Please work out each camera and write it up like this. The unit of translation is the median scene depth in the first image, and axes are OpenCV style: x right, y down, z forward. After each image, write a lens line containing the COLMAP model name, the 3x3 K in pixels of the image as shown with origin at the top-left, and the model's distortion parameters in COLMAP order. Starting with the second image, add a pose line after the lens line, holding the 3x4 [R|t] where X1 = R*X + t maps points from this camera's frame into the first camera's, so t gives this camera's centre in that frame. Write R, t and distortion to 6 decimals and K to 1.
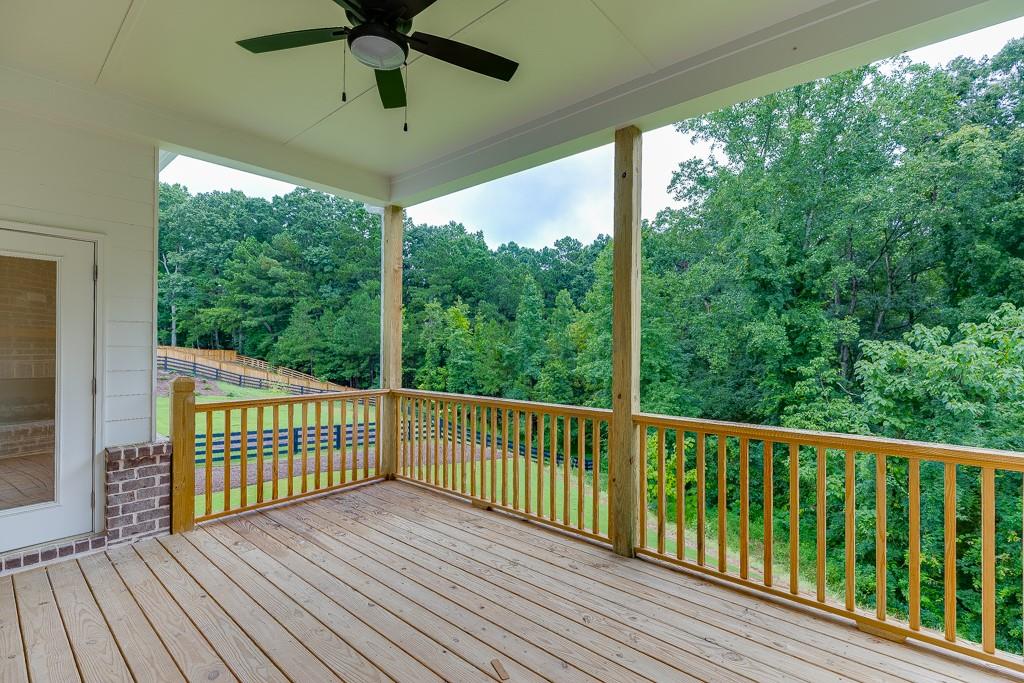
lens RADIAL K [[465.8, 0, 520.7], [0, 465.8, 344.8], [0, 0, 1]] dist [-0.003542, -0.000496]
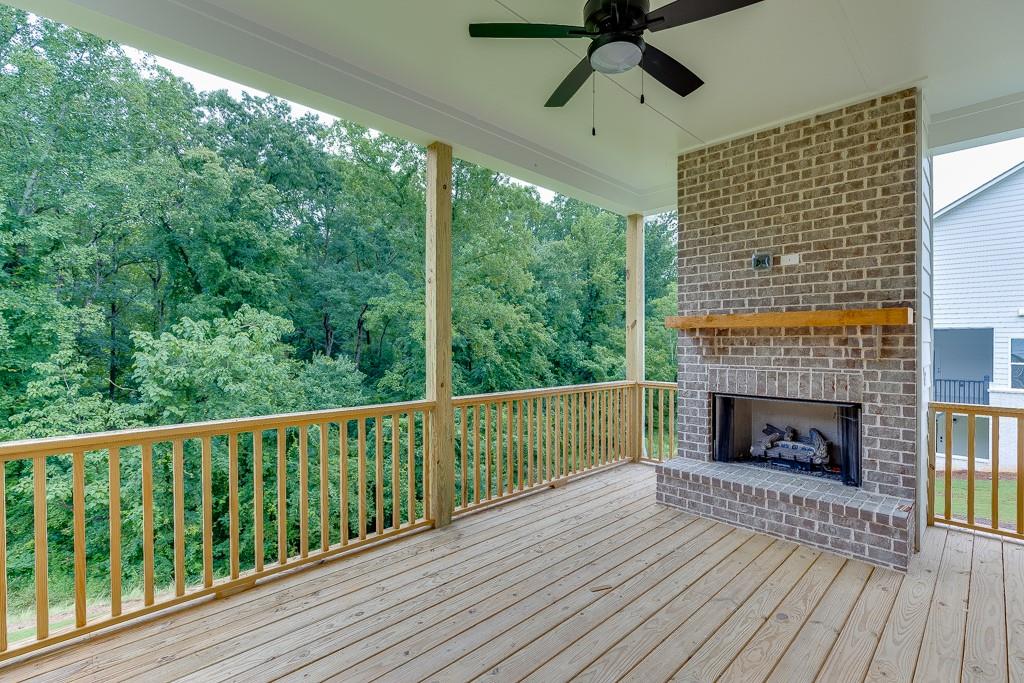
lens RADIAL K [[465.8, 0, 520.7], [0, 465.8, 344.8], [0, 0, 1]] dist [-0.003542, -0.000496]
pose [[0.095438, -0.014690, 0.995327, -0.143833], [-0.004684, 0.999873, 0.015206, -0.000465], [-0.995424, -0.006114, 0.095357, 0.116877]]
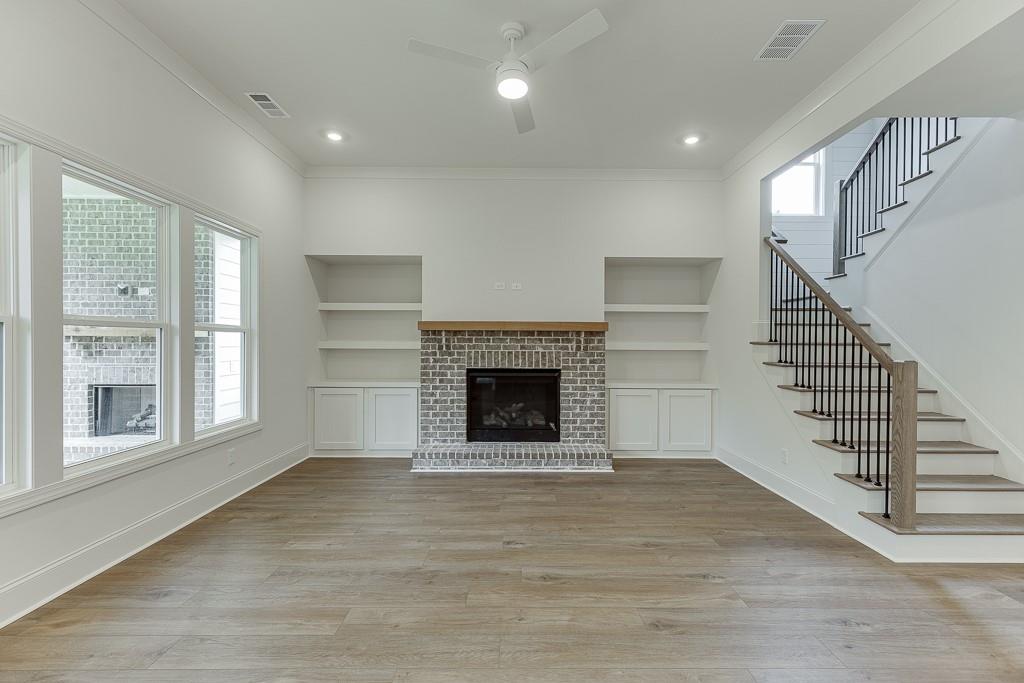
lens RADIAL K [[456.0, 0, 518.7], [0, 456.0, 345.0], [0, 0, 1]] dist [0.013444, -0.006836]
pose [[-0.650662, -0.015363, 0.759212, -0.300861], [-0.015887, 0.999852, 0.006616, -0.005731], [-0.759201, -0.007757, -0.650810, 0.035638]]
